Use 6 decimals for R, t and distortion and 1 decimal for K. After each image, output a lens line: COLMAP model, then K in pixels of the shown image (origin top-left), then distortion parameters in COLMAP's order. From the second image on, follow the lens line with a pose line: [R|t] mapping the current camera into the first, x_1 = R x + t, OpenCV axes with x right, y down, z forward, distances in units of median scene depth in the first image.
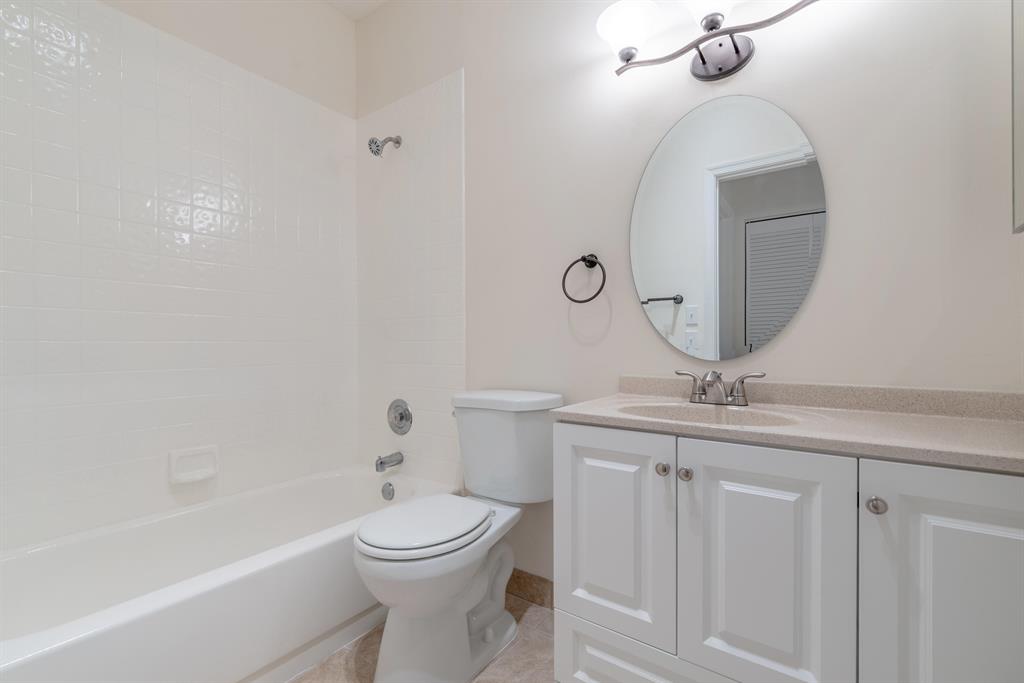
lens RADIAL K [[441.5, 0, 511.4], [0, 441.5, 342.0], [0, 0, 1]] dist [0.001382, -0.000278]
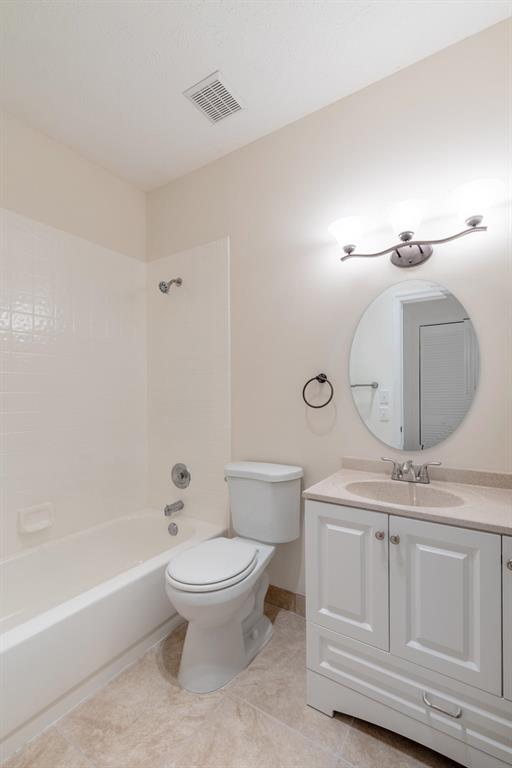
lens RADIAL K [[341.0, 0, 251.9], [0, 341.0, 386.9], [0, 0, 1]] dist [0.001071, 0.000288]
pose [[0.998843, -0.012994, 0.046304, -0.104949], [0.012504, 0.999863, 0.010868, -0.169465], [-0.046439, -0.010277, 0.998868, -0.118974]]
